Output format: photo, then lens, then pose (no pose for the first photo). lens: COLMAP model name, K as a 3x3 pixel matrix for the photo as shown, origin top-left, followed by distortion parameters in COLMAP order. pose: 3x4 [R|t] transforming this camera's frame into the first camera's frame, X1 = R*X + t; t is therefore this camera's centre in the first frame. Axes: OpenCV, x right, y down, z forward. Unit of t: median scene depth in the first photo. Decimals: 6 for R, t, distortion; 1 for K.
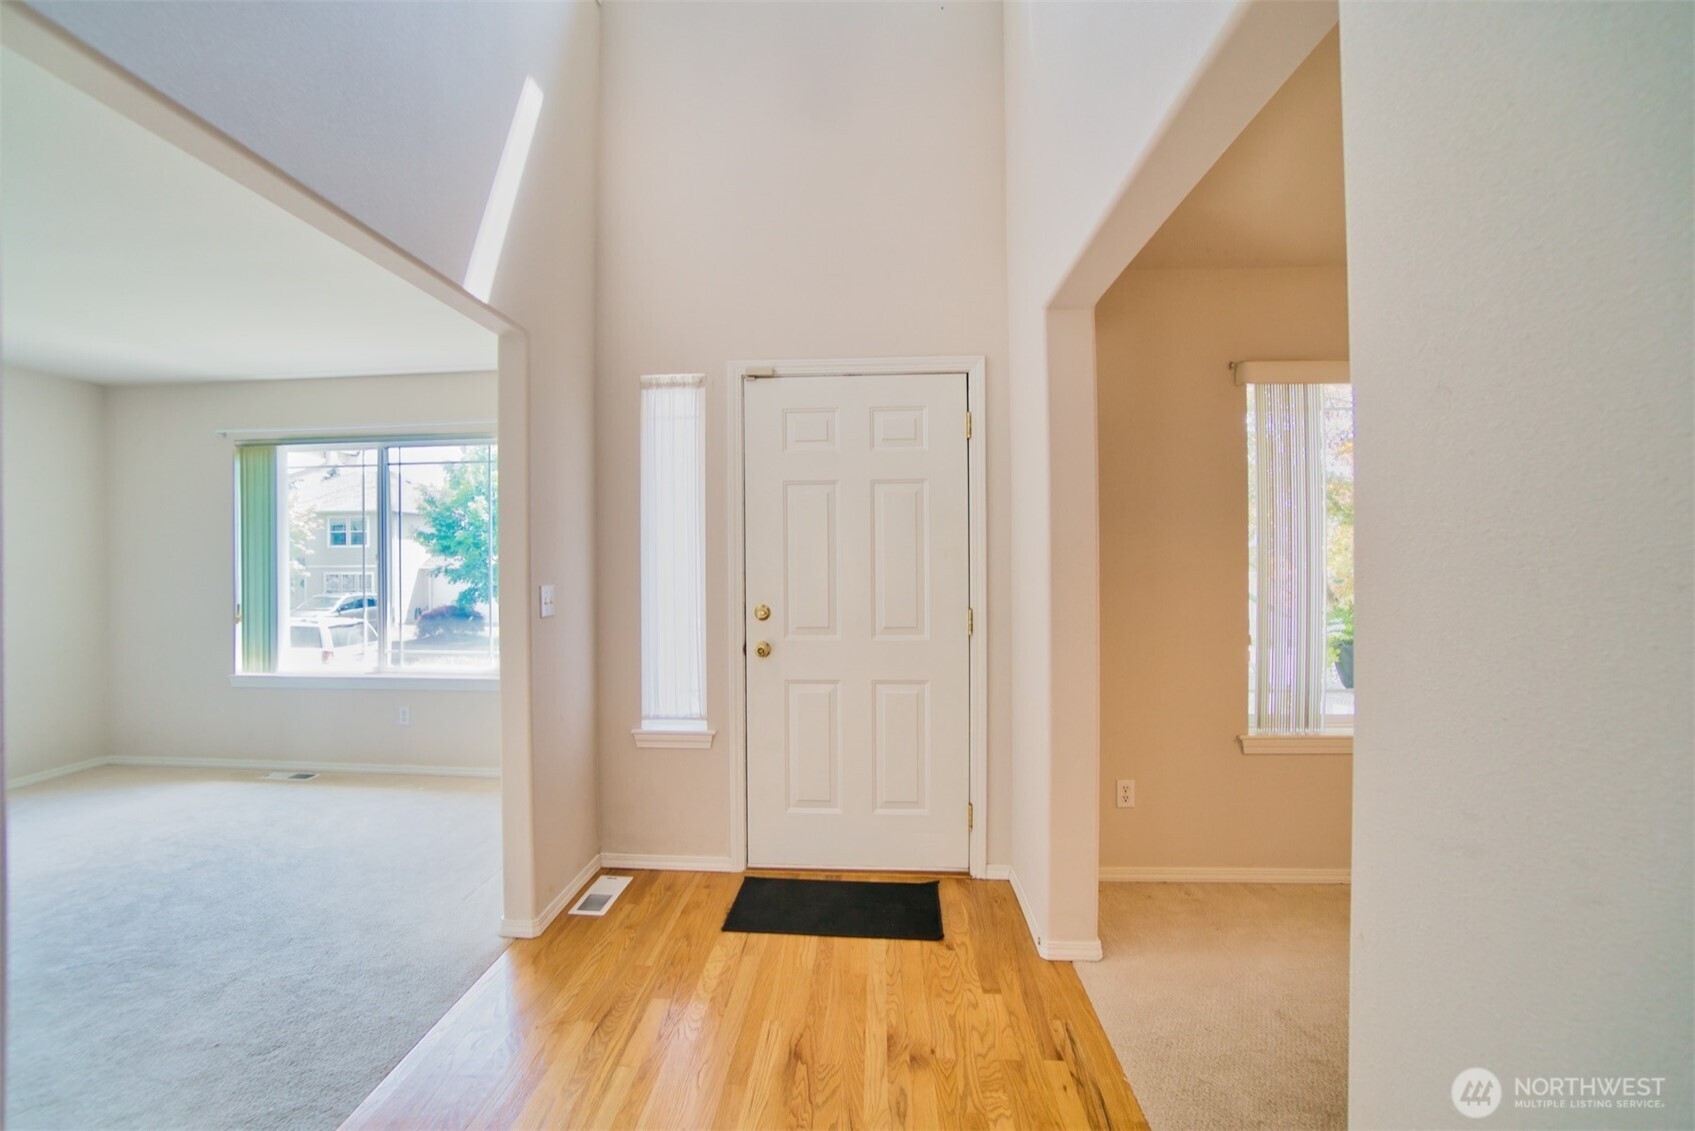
lens RADIAL K [[750.8, 0, 814.6], [0, 750.8, 558.3], [0, 0, 1]] dist [-0.064765, 0.023951]
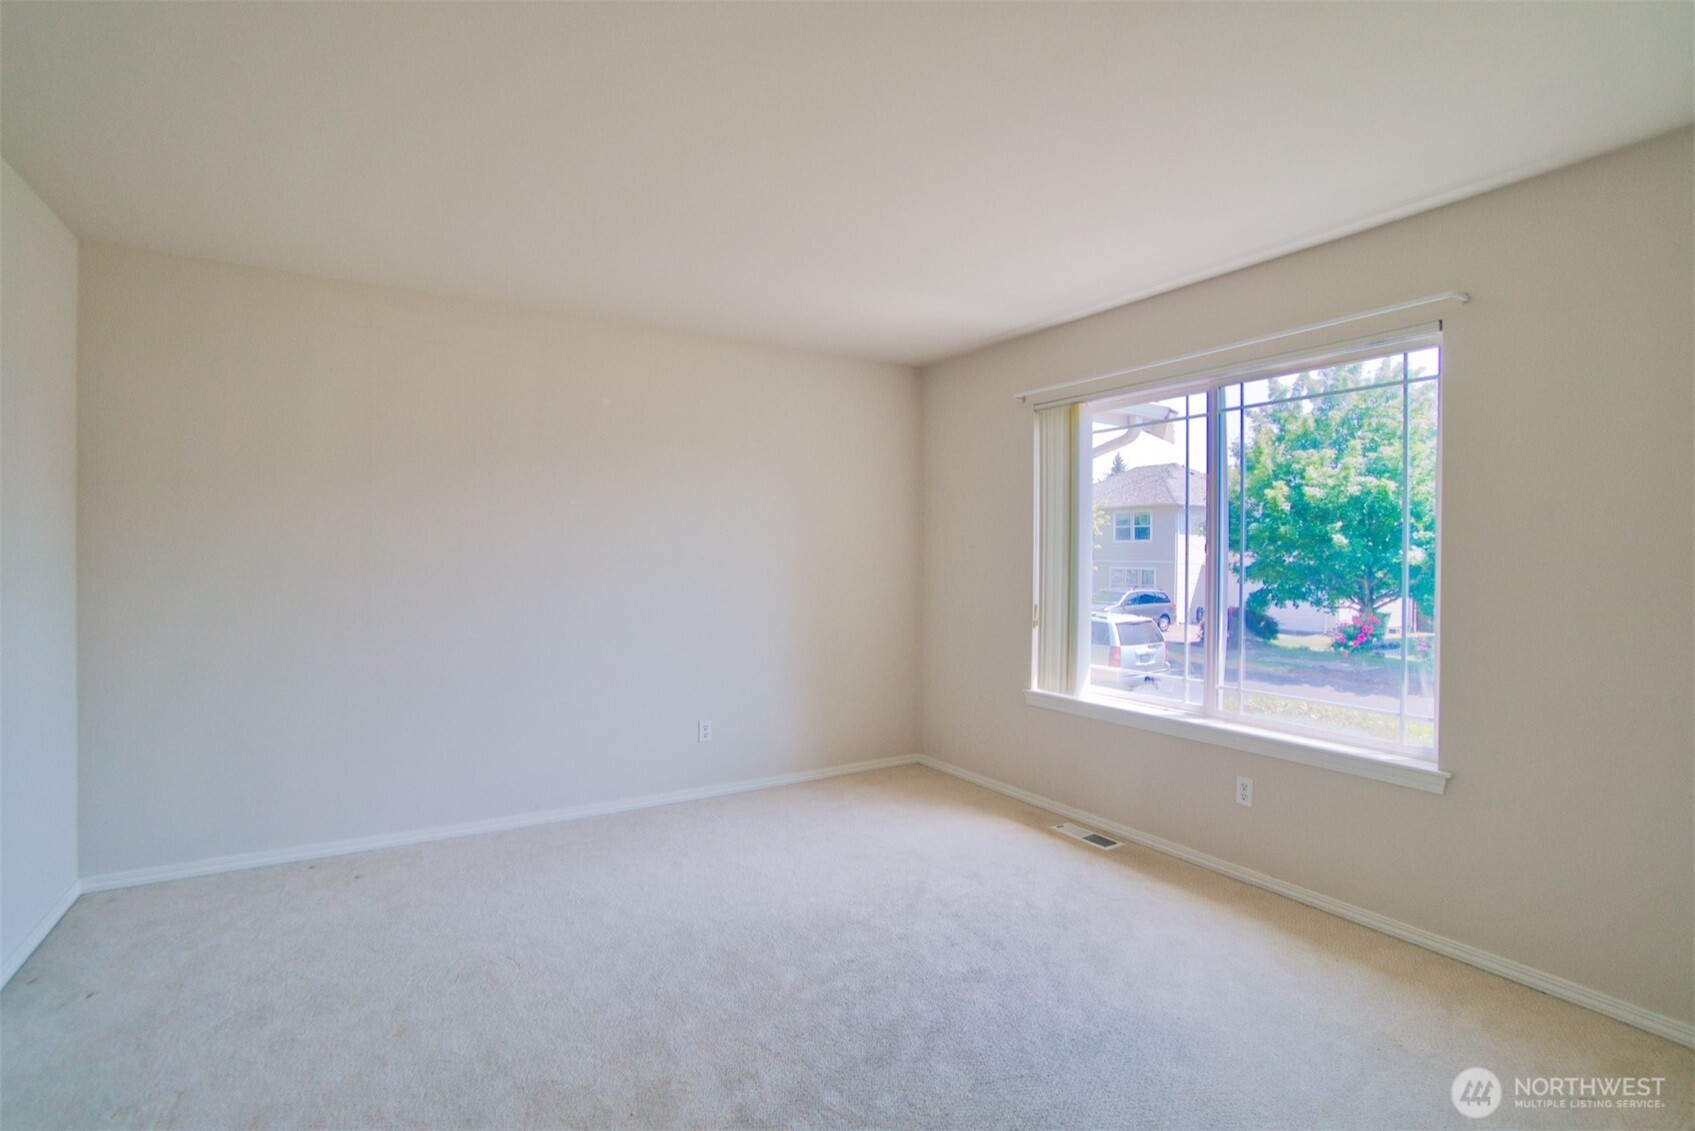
lens RADIAL K [[769.9, 0, 847.5], [0, 769.9, 565.5], [0, 0, 1]] dist [-0.038776, 0.019208]
pose [[0.609014, 0.022634, -0.792837, -0.171205], [-0.012019, 0.999741, 0.019309, 0.004099], [0.793069, -0.002230, 0.609128, 0.220656]]
